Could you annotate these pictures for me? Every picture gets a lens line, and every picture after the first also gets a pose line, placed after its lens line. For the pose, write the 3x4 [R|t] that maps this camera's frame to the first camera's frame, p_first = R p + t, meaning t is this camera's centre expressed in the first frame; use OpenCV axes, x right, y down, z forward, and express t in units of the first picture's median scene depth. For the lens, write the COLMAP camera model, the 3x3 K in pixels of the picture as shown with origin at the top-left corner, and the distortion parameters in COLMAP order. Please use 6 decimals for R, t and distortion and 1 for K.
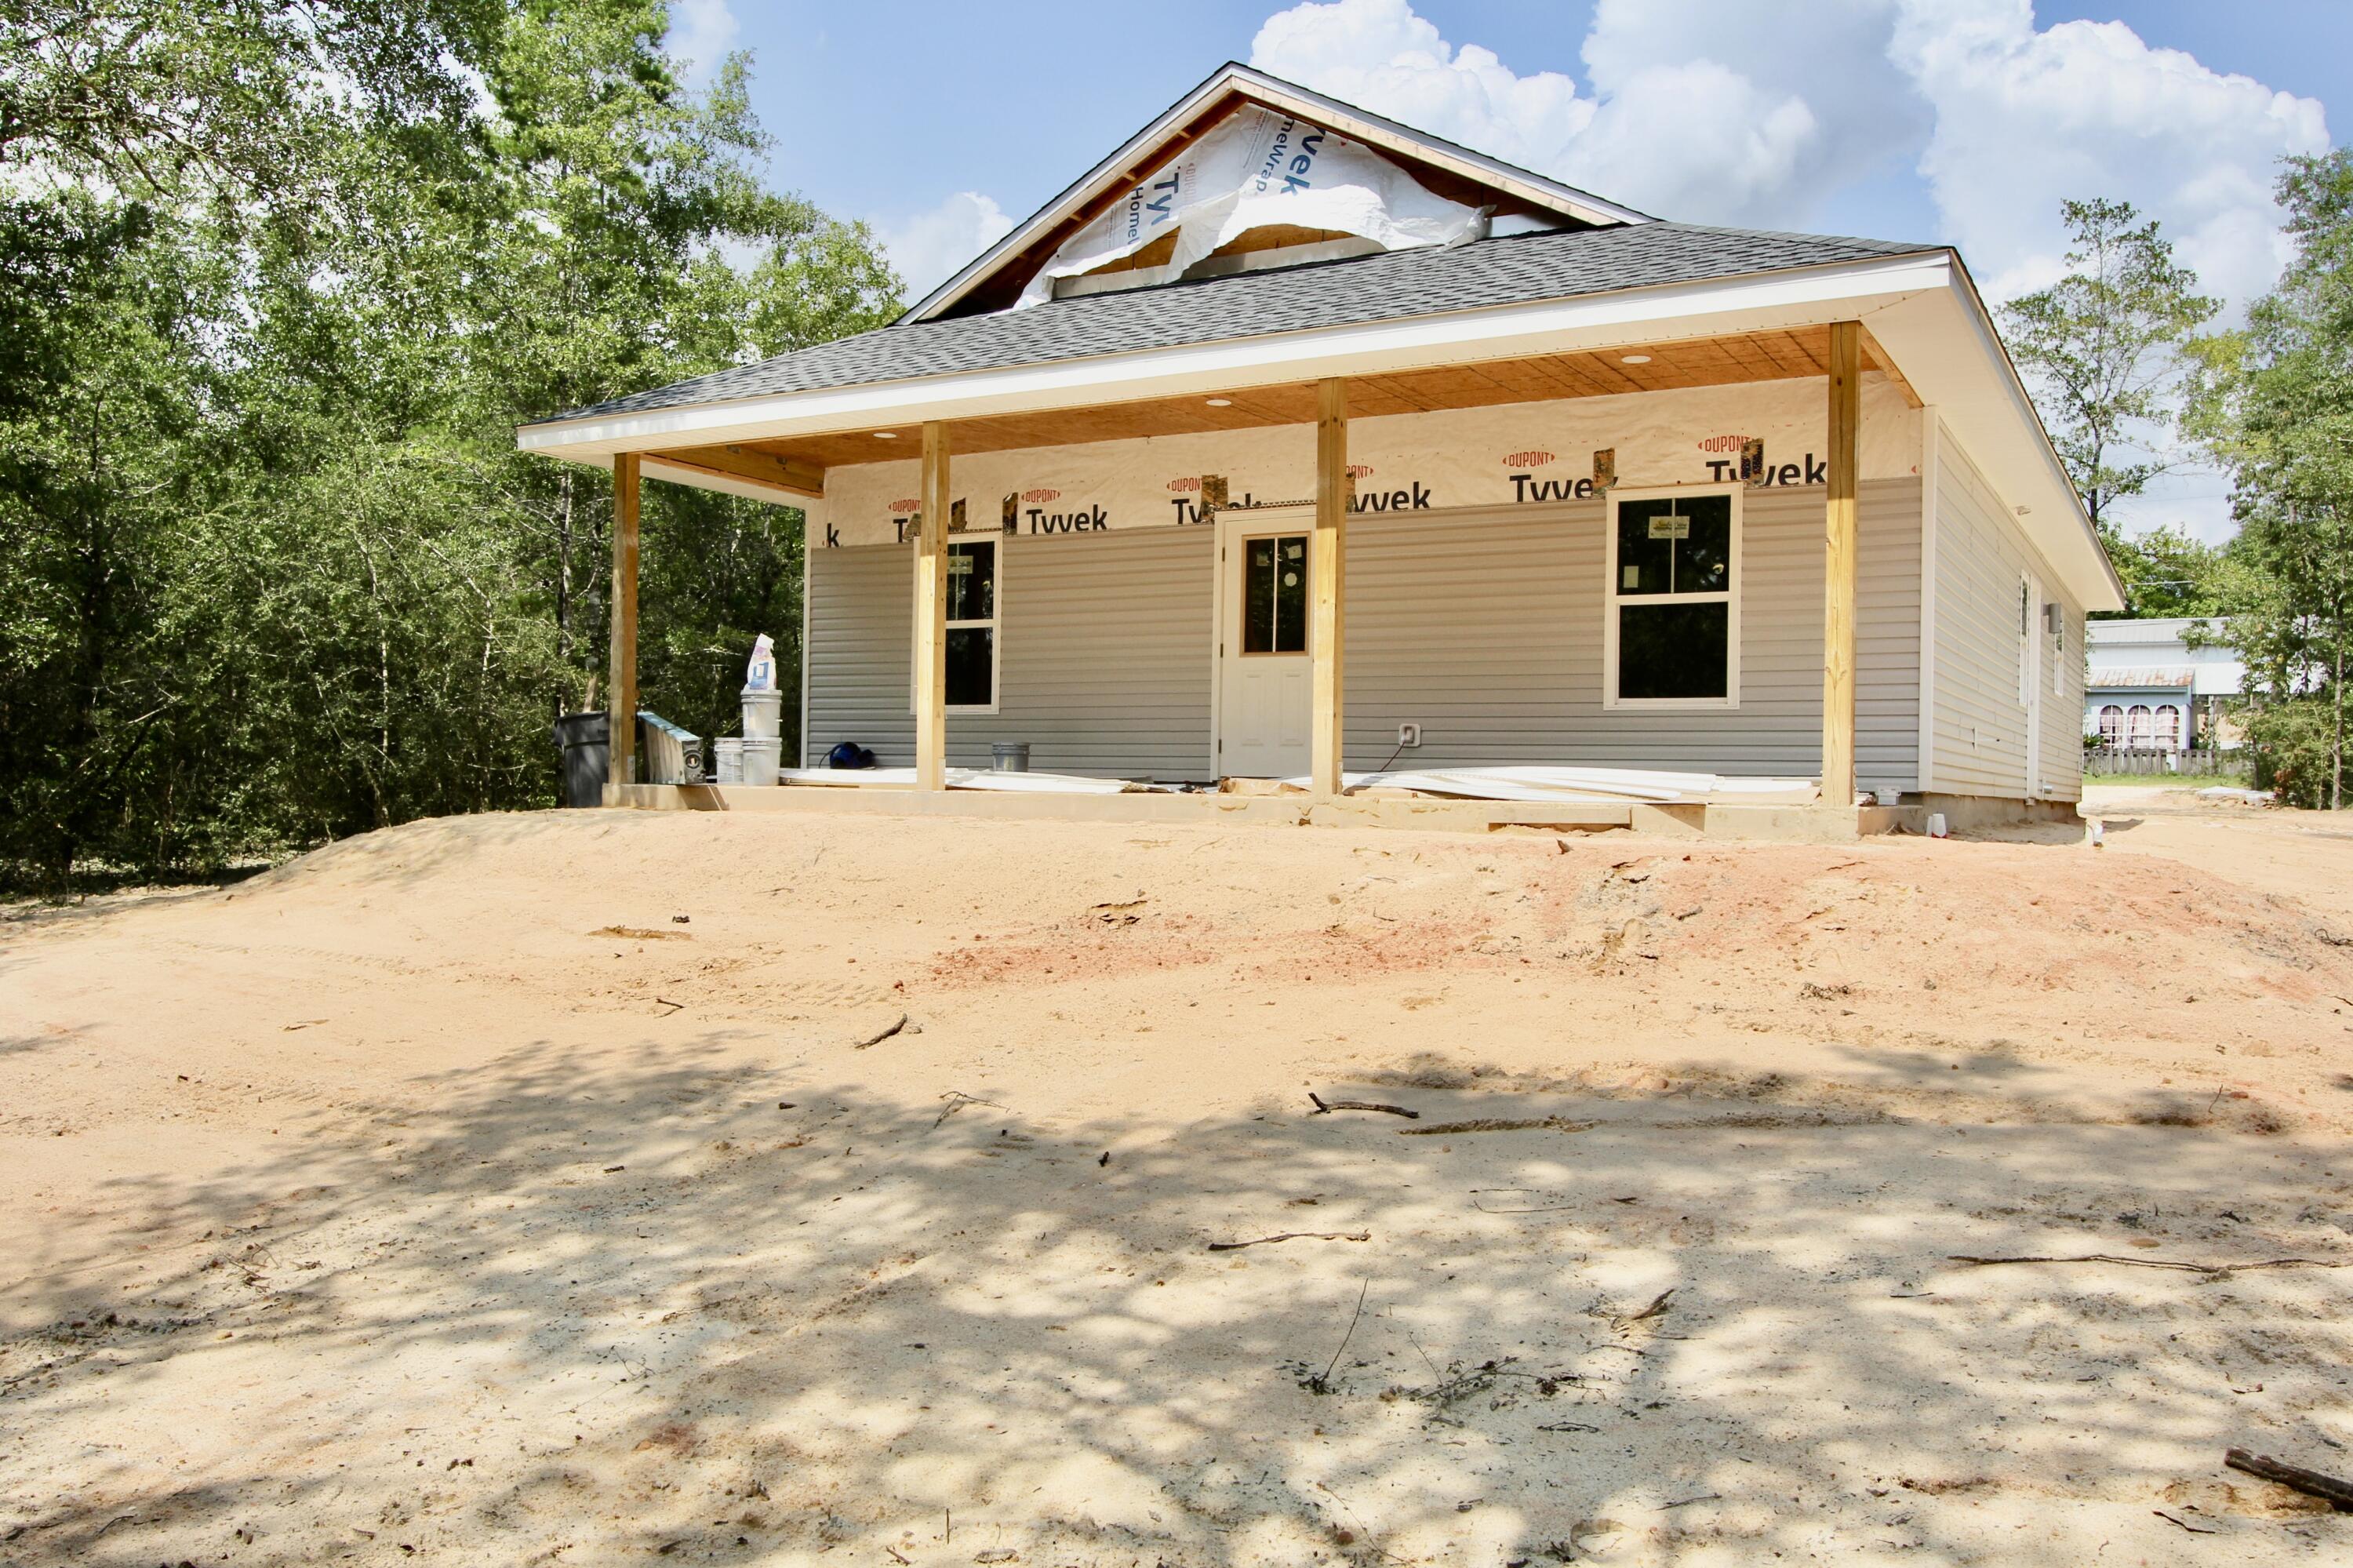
lens RADIAL K [[1937.7, 0, 1167.7], [0, 1937.7, 787.4], [0, 0, 1]] dist [-0.018996, 0.001445]
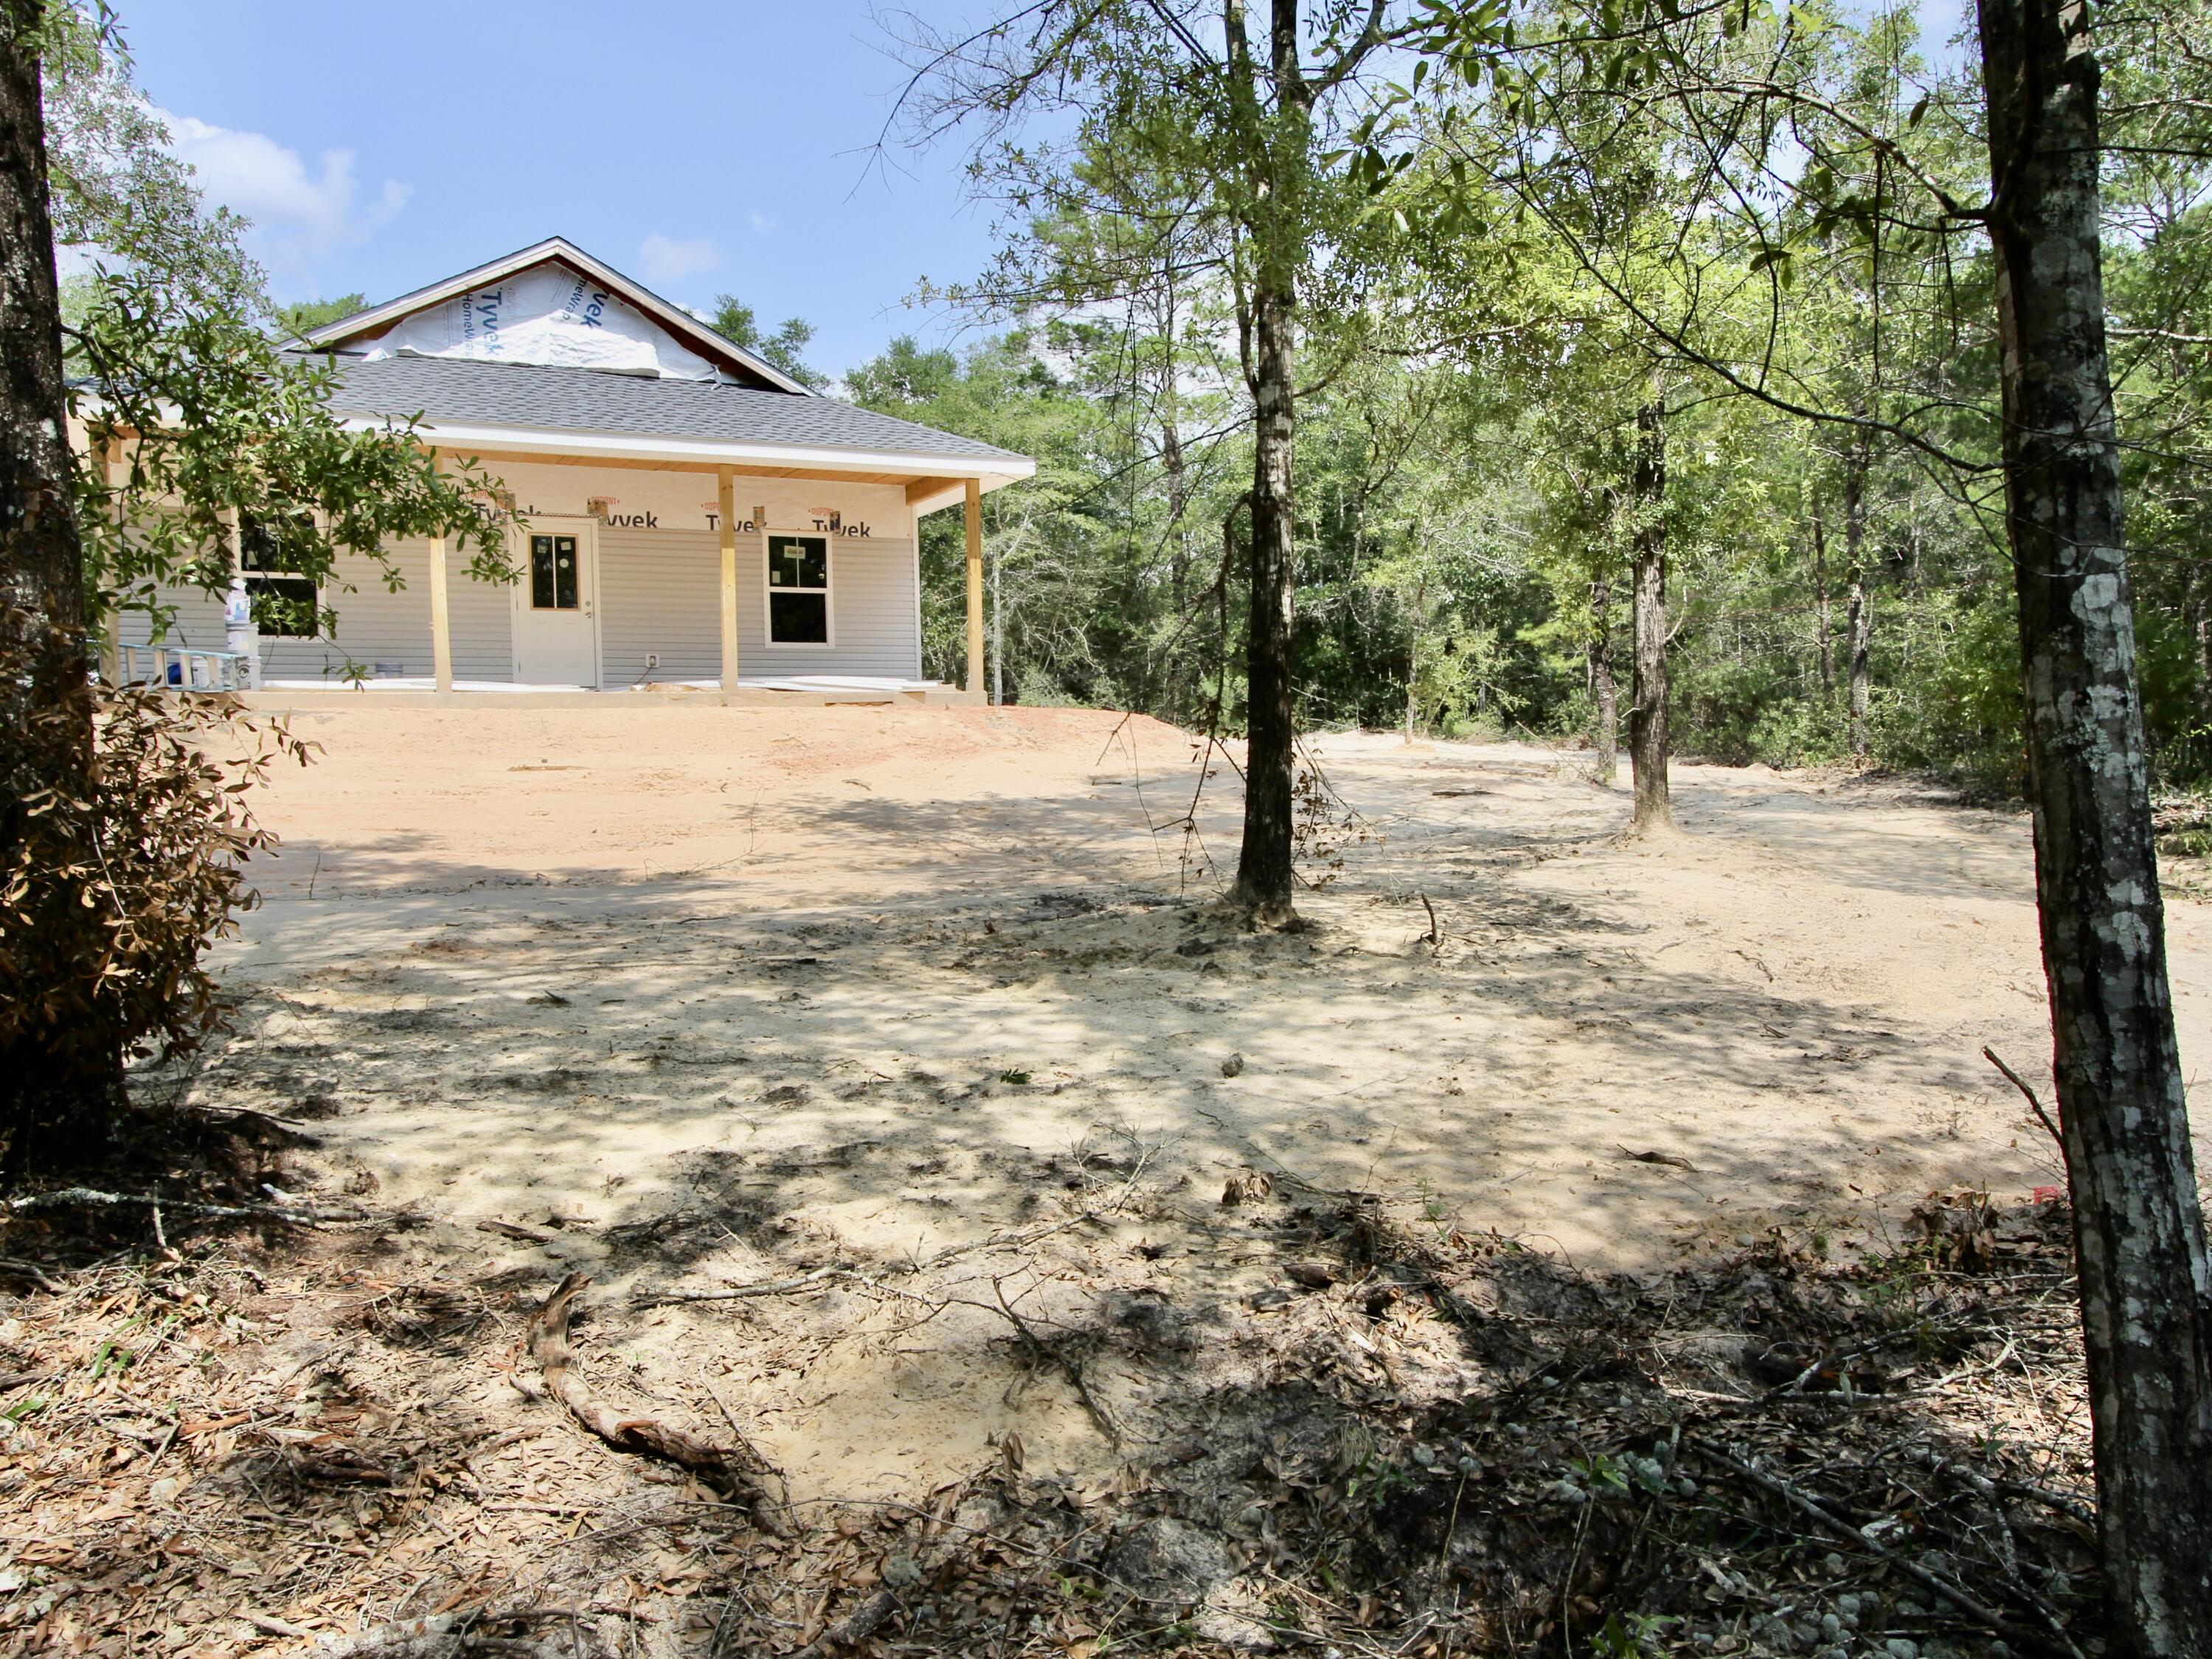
lens RADIAL K [[1616.0, 0, 1106.0], [0, 1616.0, 829.5], [0, 0, 1]] dist [-0.003220, 0.011311]
pose [[0.547215, -0.077720, 0.833376, -0.857994], [0.014657, 0.996417, 0.083300, 0.008789], [-0.836864, -0.033368, 0.546393, -0.125359]]
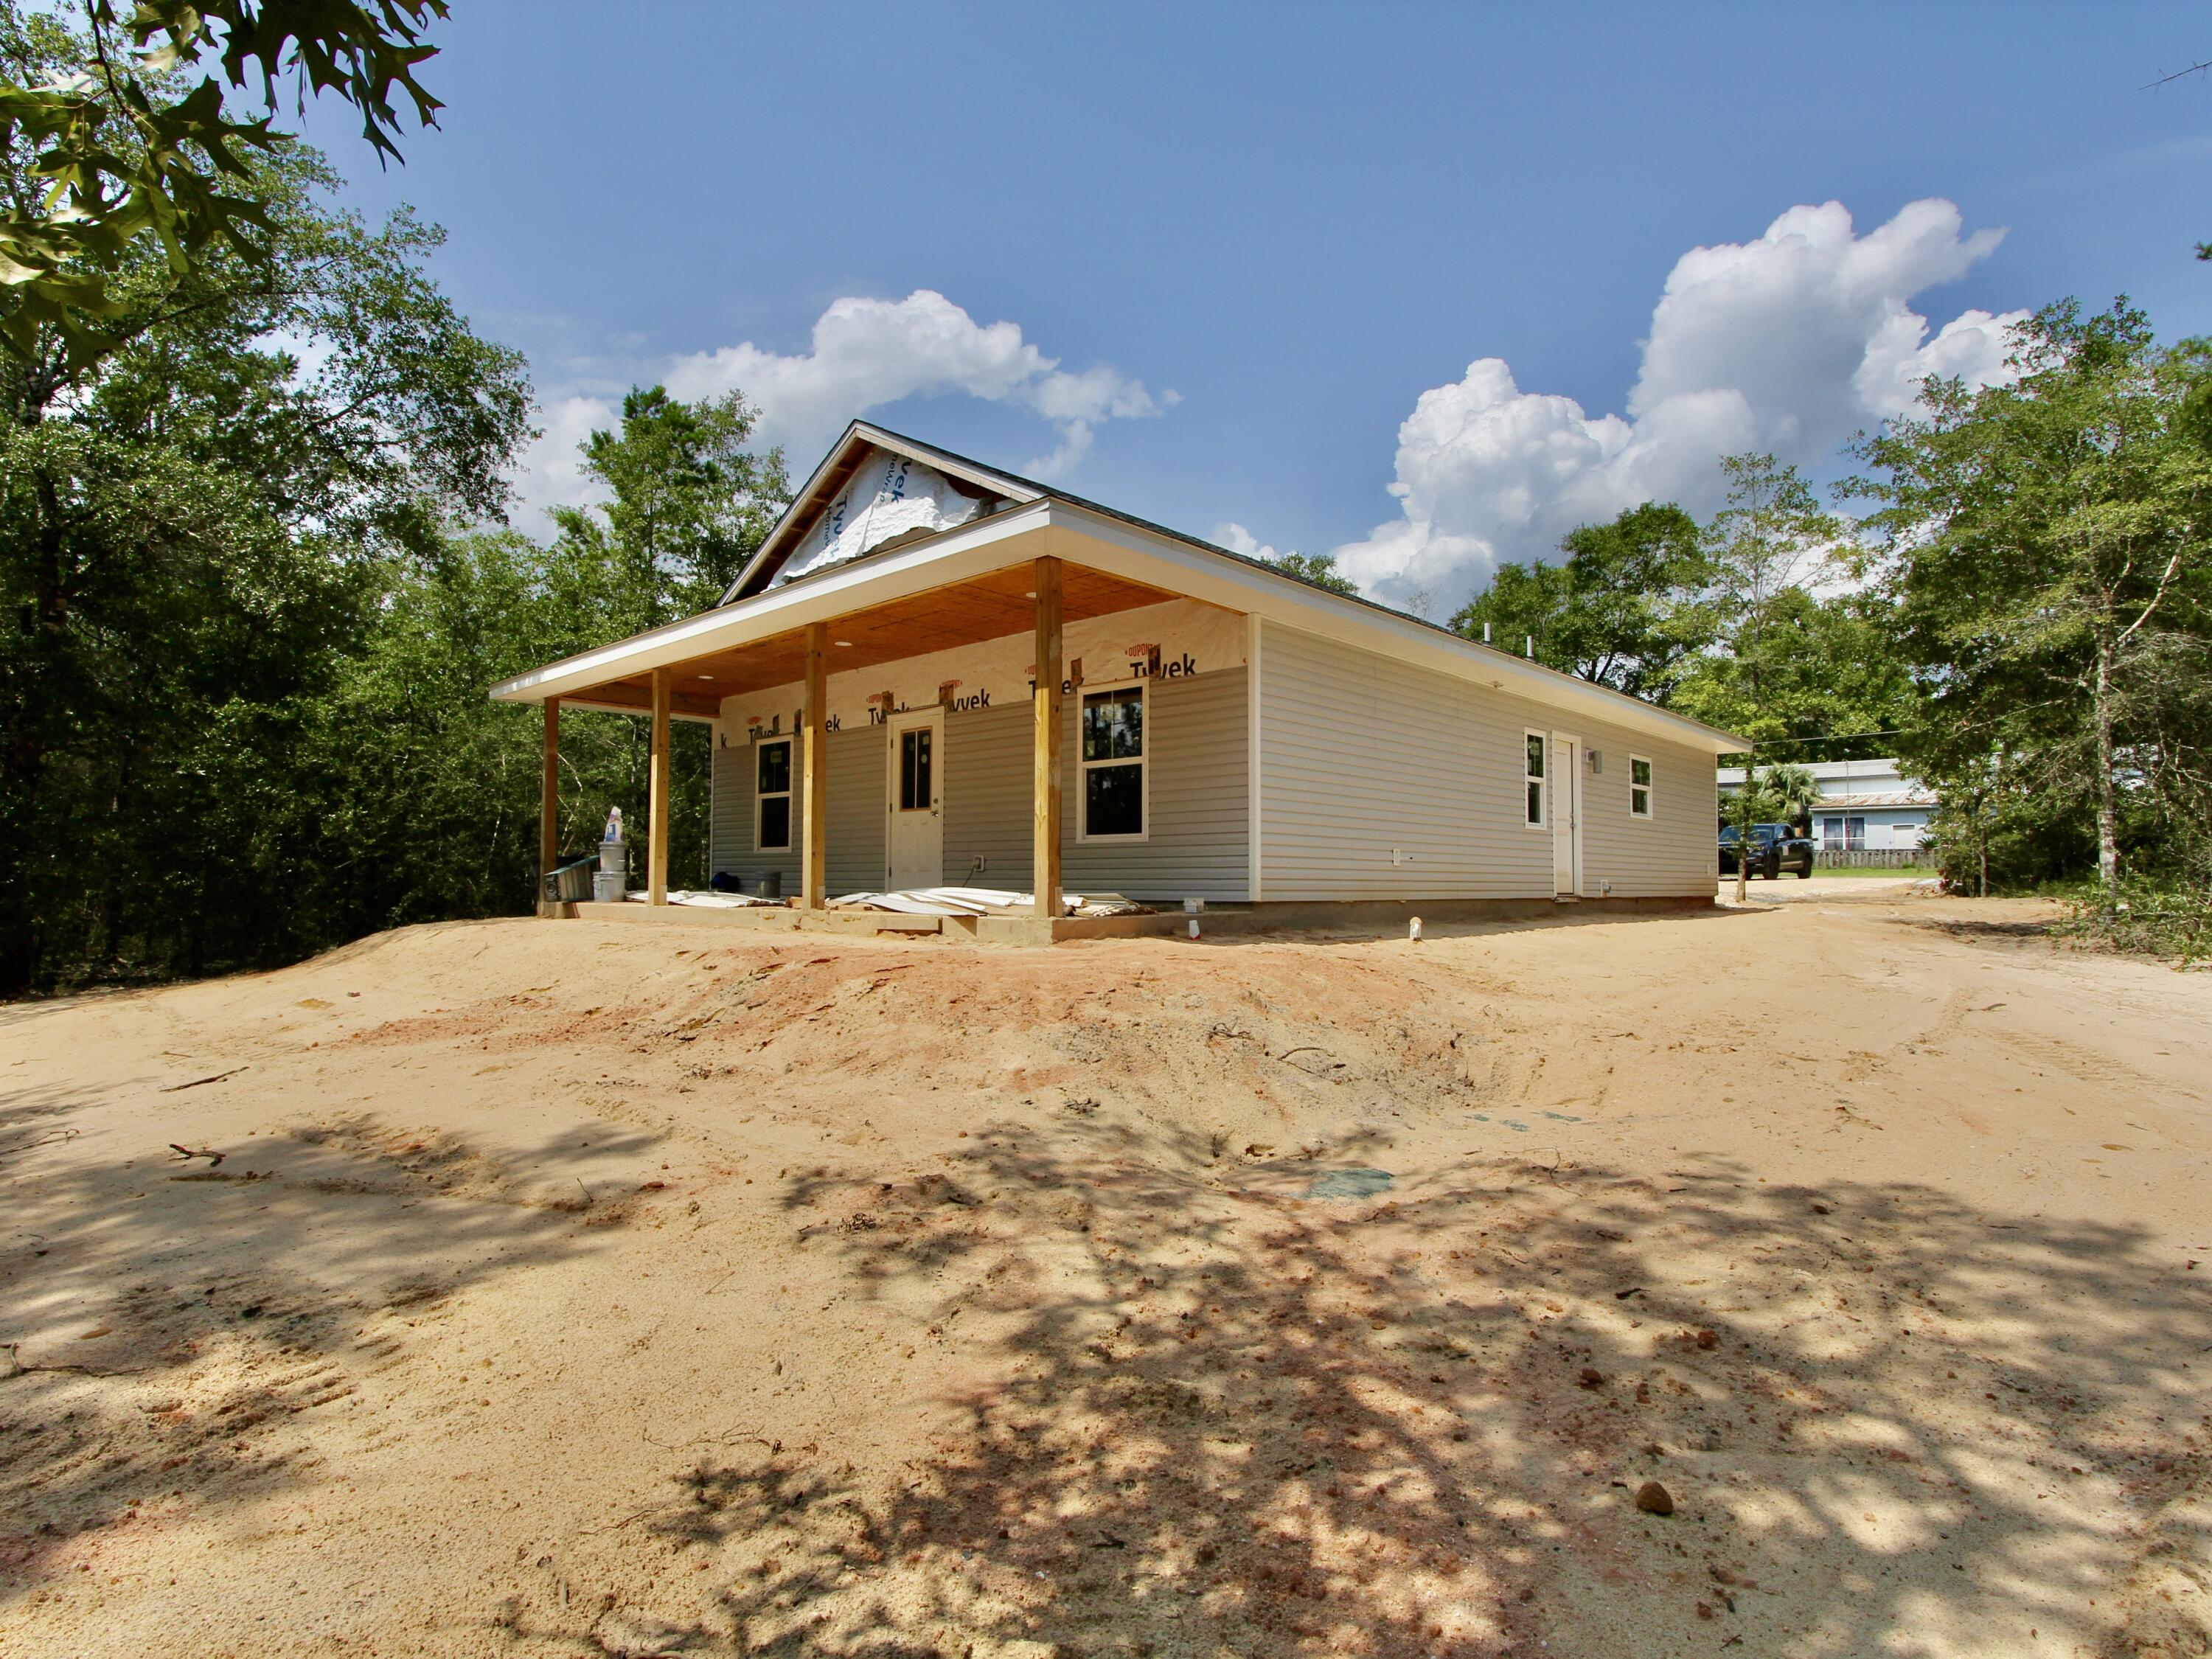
lens RADIAL K [[1192.0, 0, 1103.2], [0, 1192.0, 816.5], [0, 0, 1]] dist [0.000505, 0.000747]
pose [[0.972157, -0.028306, -0.232616, 0.421684], [0.014810, 0.998115, -0.059563, -0.007307], [0.233863, 0.054460, 0.970743, 0.156115]]
